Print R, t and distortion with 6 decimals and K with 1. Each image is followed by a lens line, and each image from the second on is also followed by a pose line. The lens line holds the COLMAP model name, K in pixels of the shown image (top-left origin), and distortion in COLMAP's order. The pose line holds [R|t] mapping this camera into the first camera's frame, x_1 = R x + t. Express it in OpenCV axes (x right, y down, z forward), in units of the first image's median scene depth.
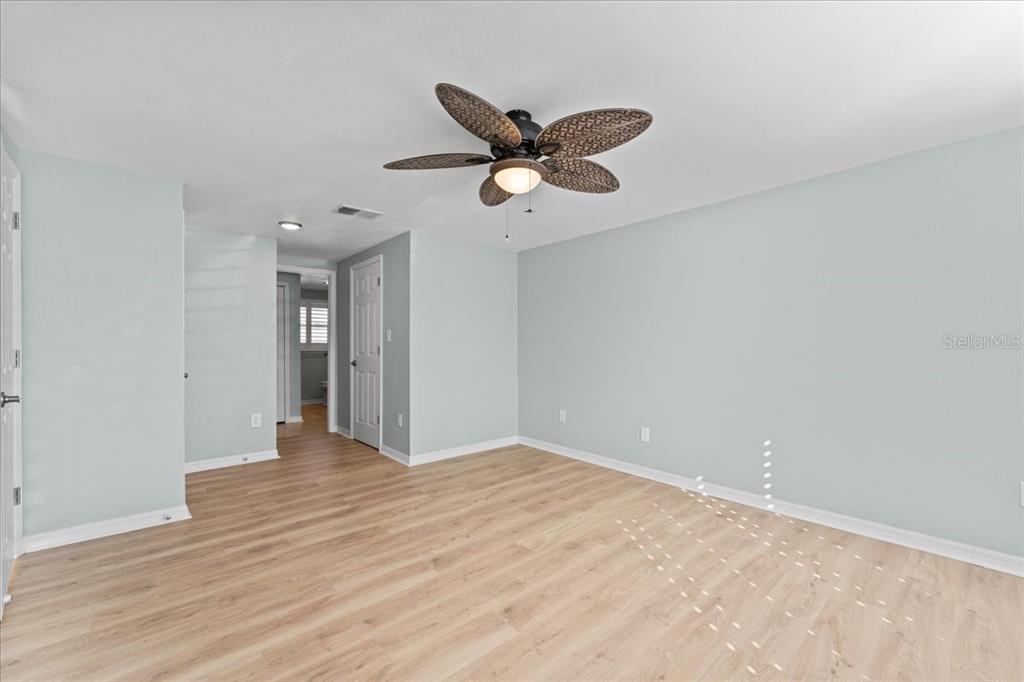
lens RADIAL K [[412.0, 0, 520.0], [0, 412.0, 339.4], [0, 0, 1]] dist [-0.003813, -0.000073]
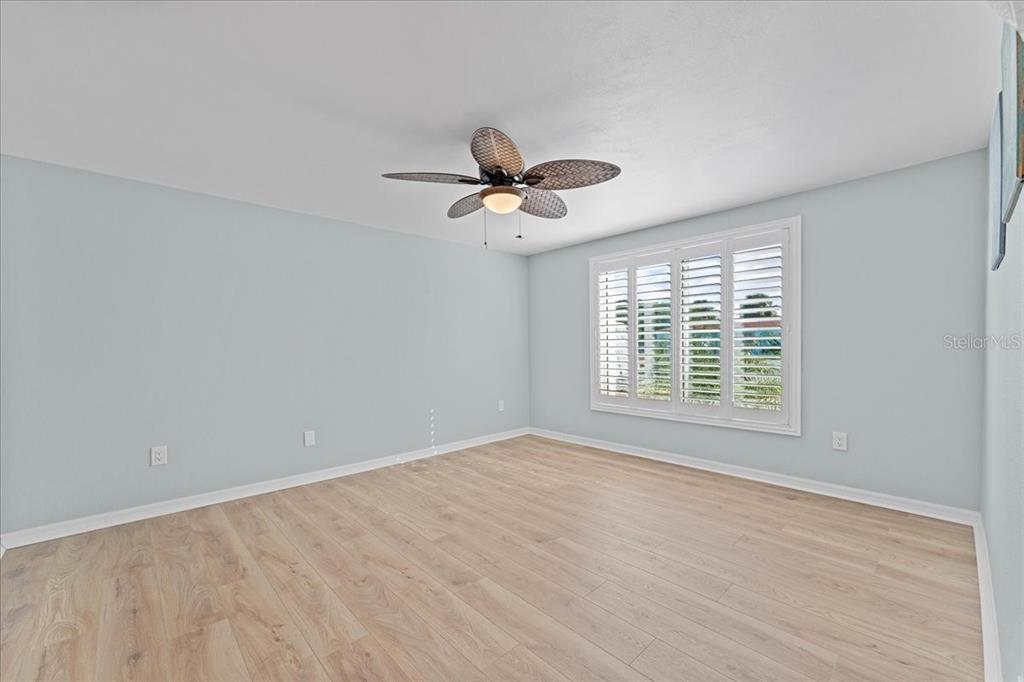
lens RADIAL K [[412.0, 0, 510.9], [0, 412.0, 346.7], [0, 0, 1]] dist [-0.003813, -0.000073]
pose [[-0.014923, 0.000753, 0.999888, -0.840826], [0.000977, 0.999999, -0.000739, 0.022900], [-0.999888, 0.000966, -0.014924, 0.691137]]
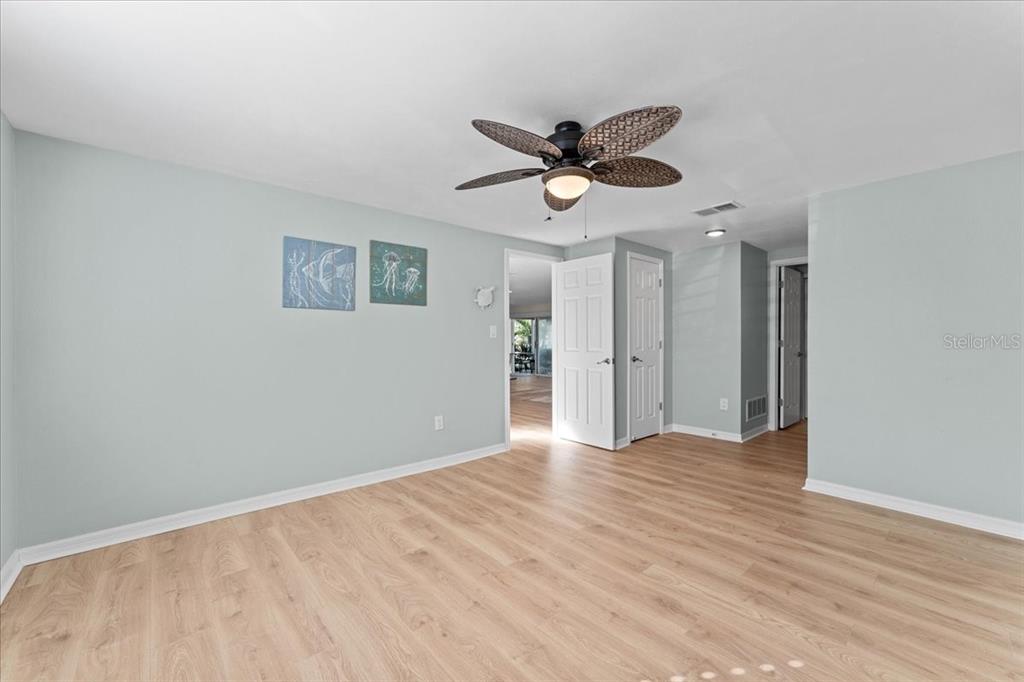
lens RADIAL K [[412.0, 0, 518.3], [0, 412.0, 340.9], [0, 0, 1]] dist [-0.003813, -0.000073]
pose [[-0.003341, 0.005592, -0.999979, 0.730967], [0.015808, 0.999860, 0.005539, 0.004921], [0.999869, -0.015789, -0.003429, 0.605022]]
